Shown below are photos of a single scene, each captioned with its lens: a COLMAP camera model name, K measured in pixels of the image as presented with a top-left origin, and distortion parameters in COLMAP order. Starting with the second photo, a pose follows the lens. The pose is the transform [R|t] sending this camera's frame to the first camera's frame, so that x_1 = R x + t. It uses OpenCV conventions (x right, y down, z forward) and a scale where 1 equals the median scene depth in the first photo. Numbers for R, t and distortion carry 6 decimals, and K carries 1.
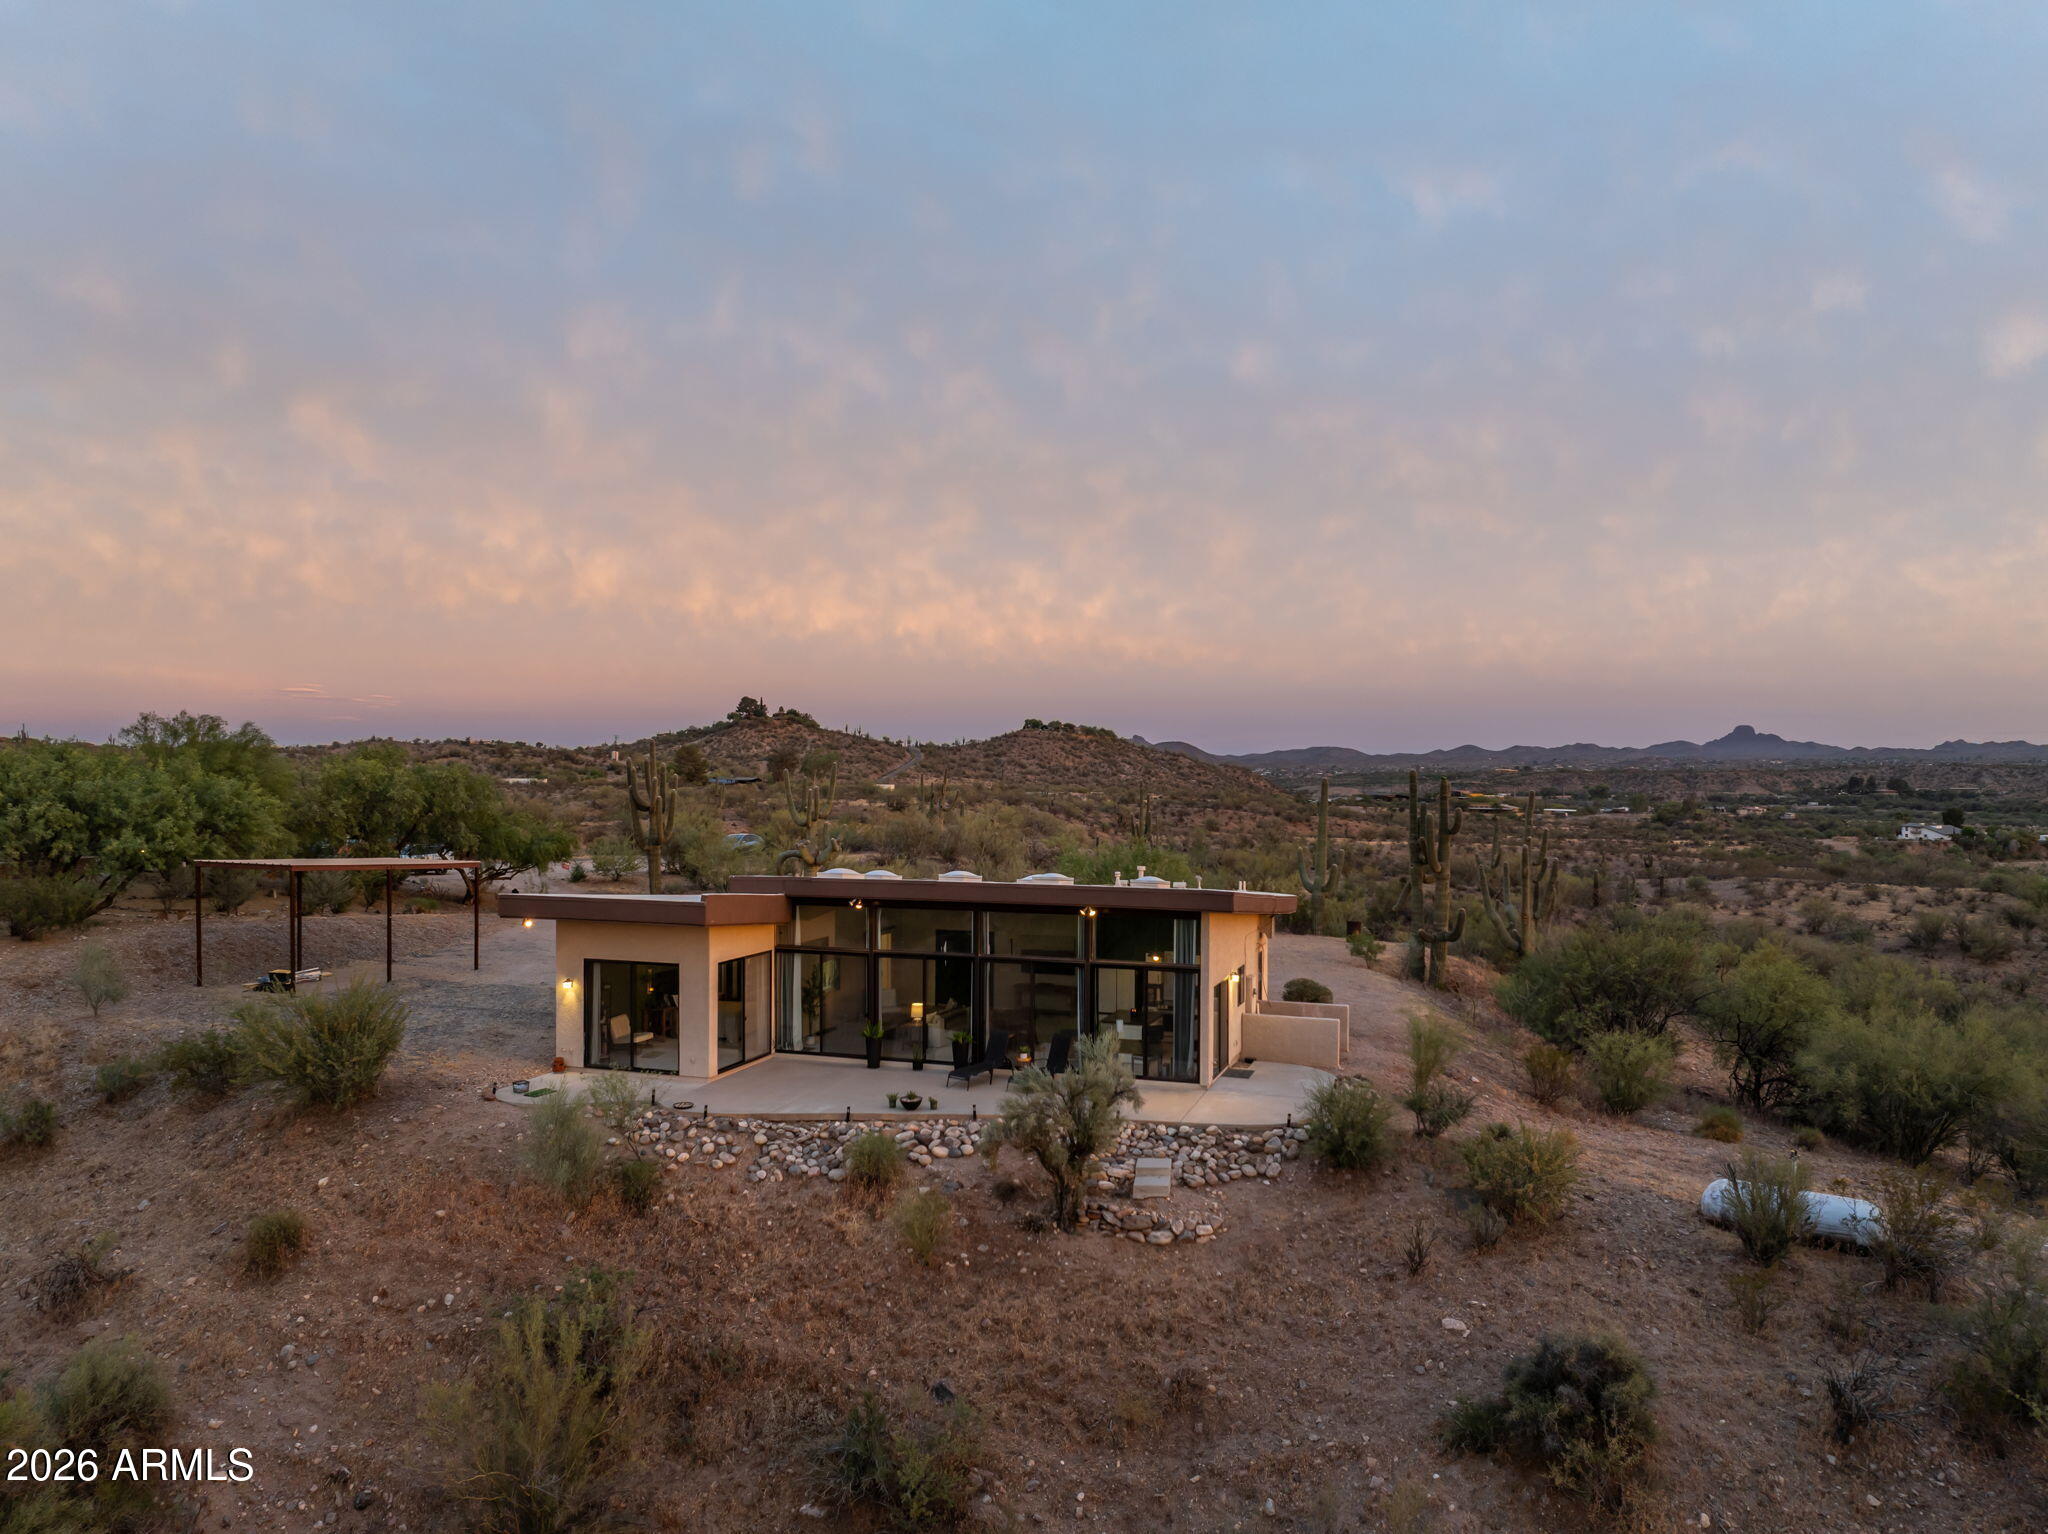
lens RADIAL K [[1451.6, 0, 1029.2], [0, 1451.6, 761.0], [0, 0, 1]] dist [-0.055180, 0.023032]
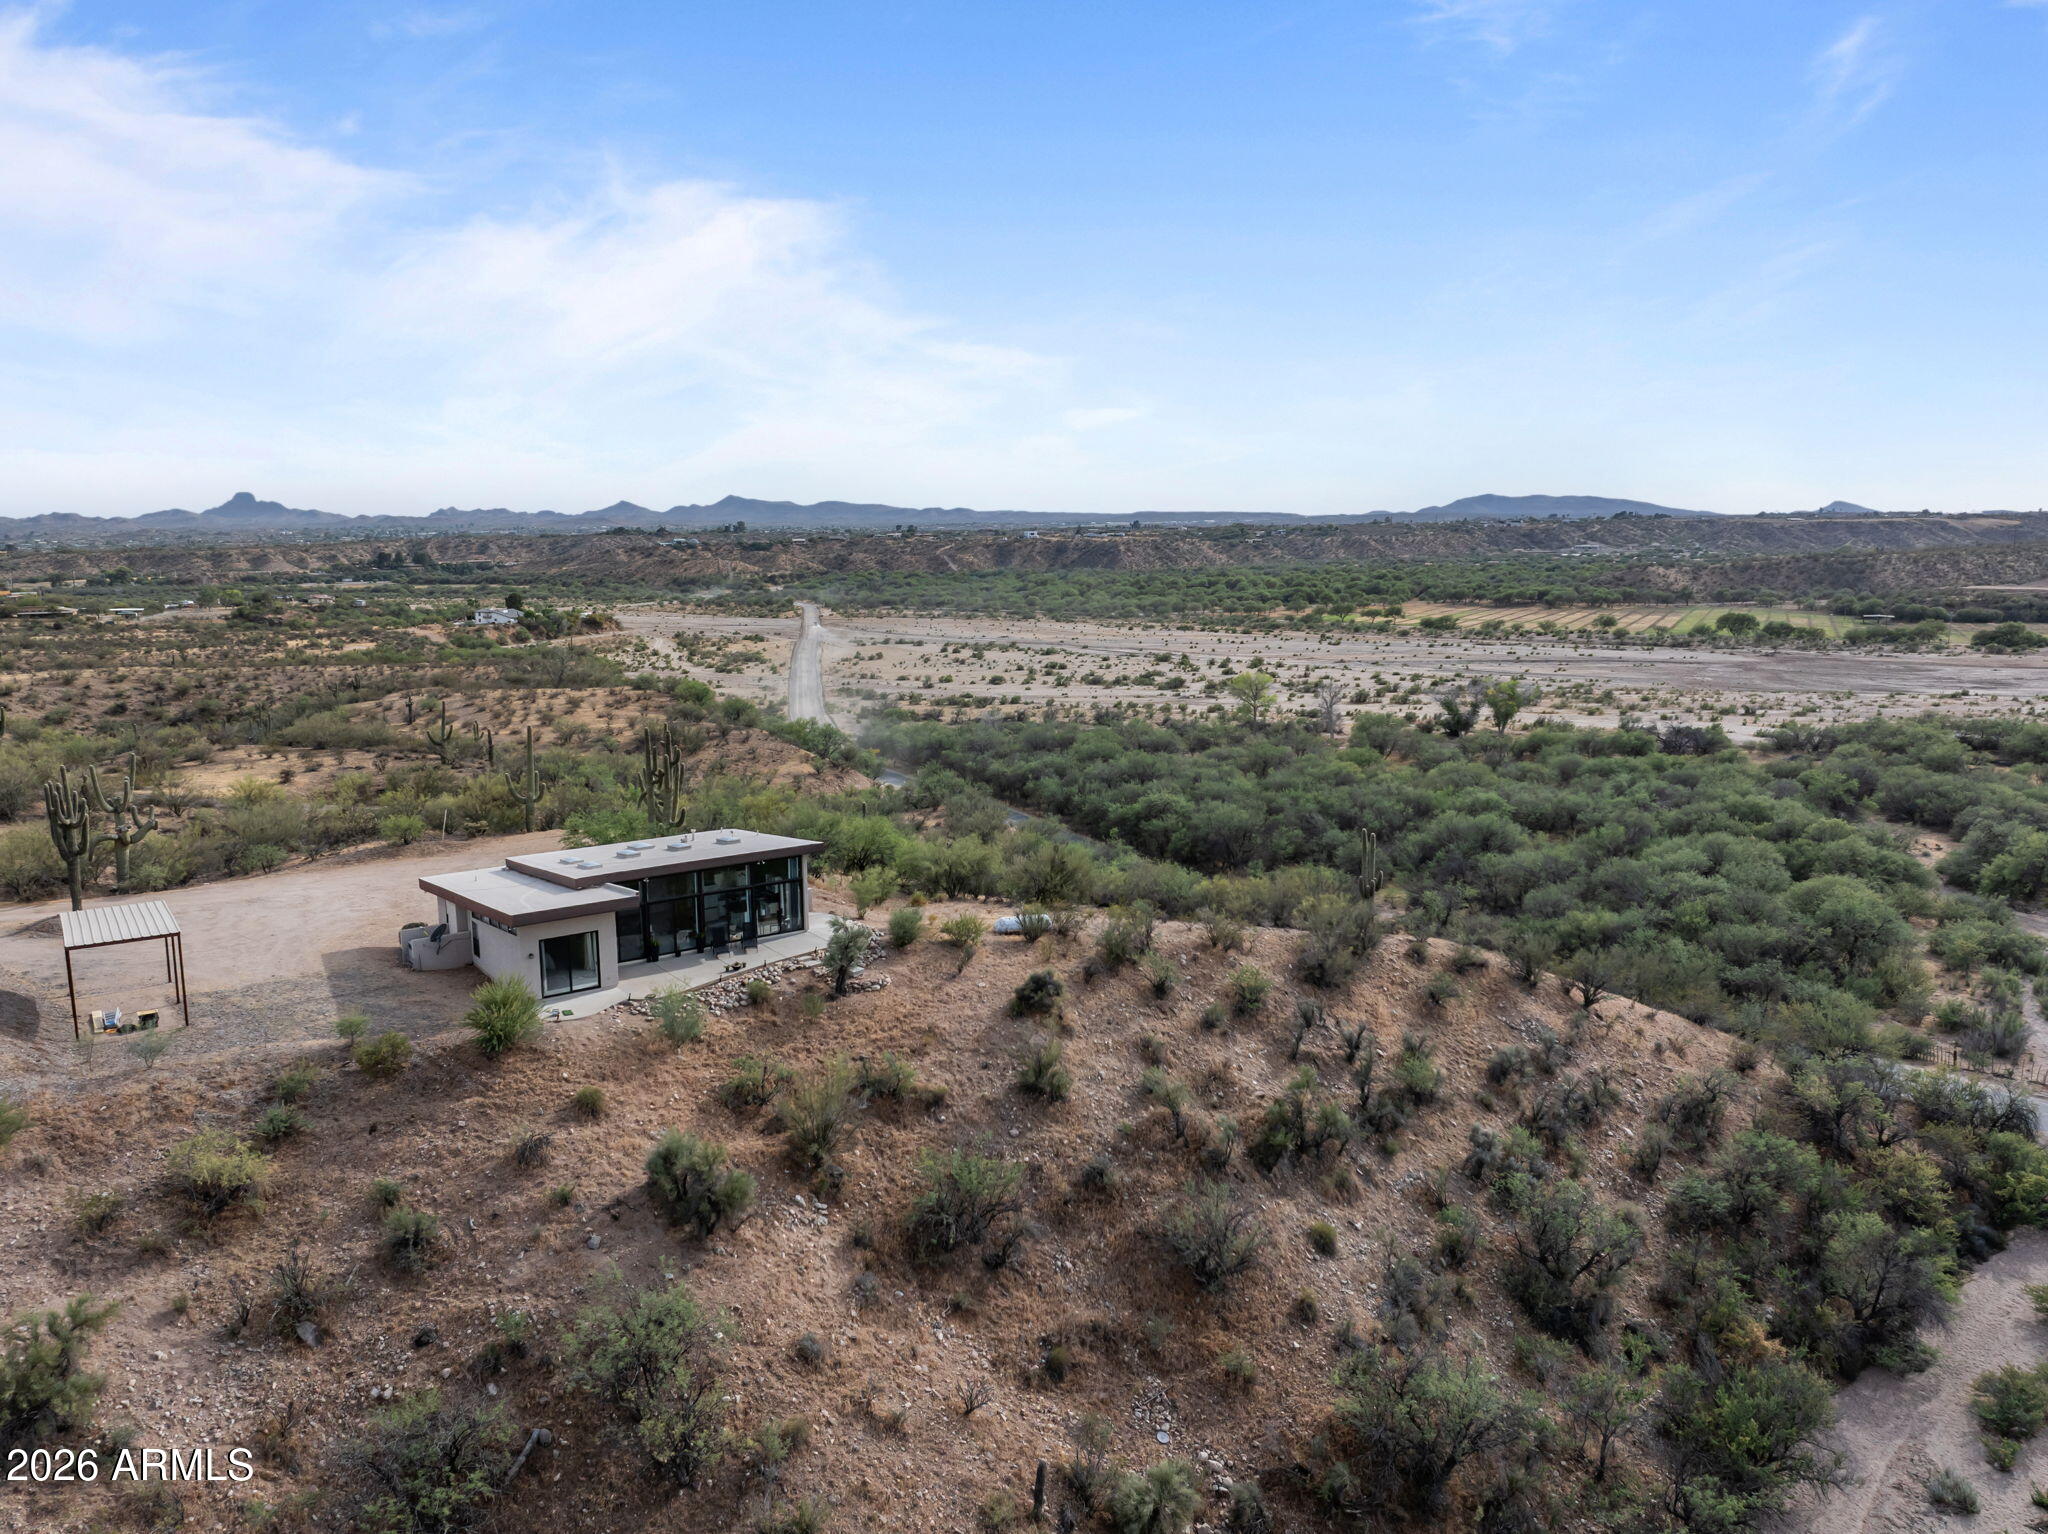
lens RADIAL K [[1486.5, 0, 1029.0], [0, 1486.5, 759.1], [0, 0, 1]] dist [-0.020372, -0.040905]
pose [[0.583818, -0.132612, 0.800981, -1.393441], [0.007501, 0.987409, 0.158010, -0.370350], [-0.811850, -0.086241, 0.577462, -0.535494]]
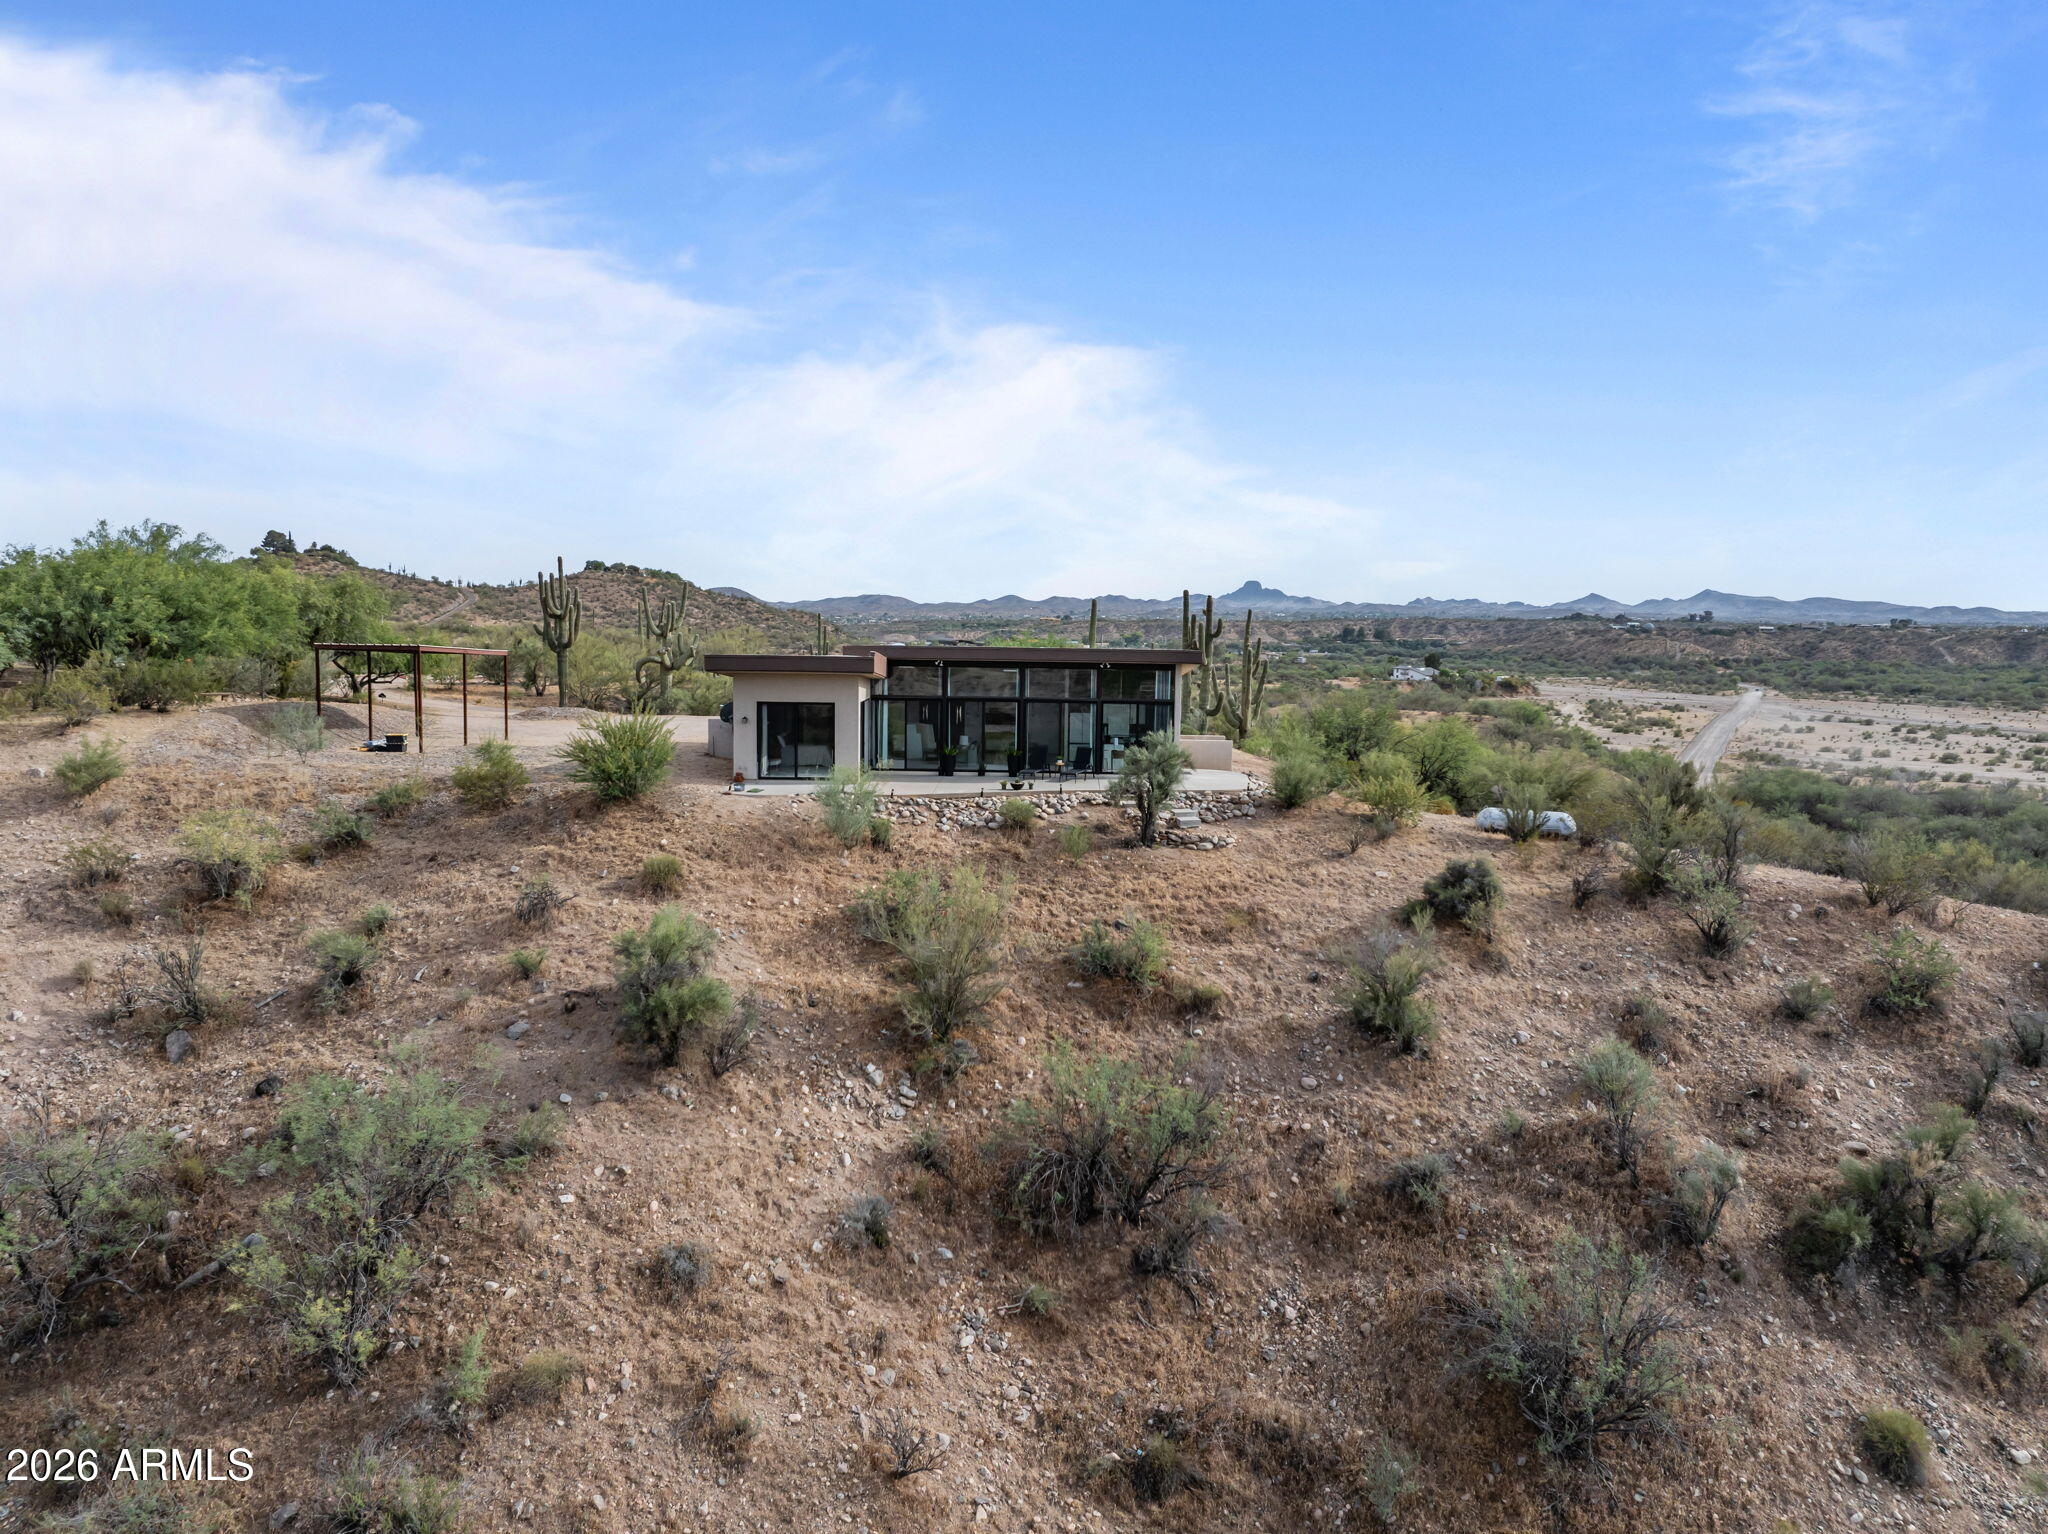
lens RADIAL K [[1434.4, 0, 1034.2], [0, 1434.4, 757.6], [0, 0, 1]] dist [-0.034397, 0.000725]
pose [[0.951557, -0.019973, 0.306823, -0.478610], [-0.012039, 0.994703, 0.102087, 0.045663], [-0.307237, -0.100835, 0.946276, -0.401577]]
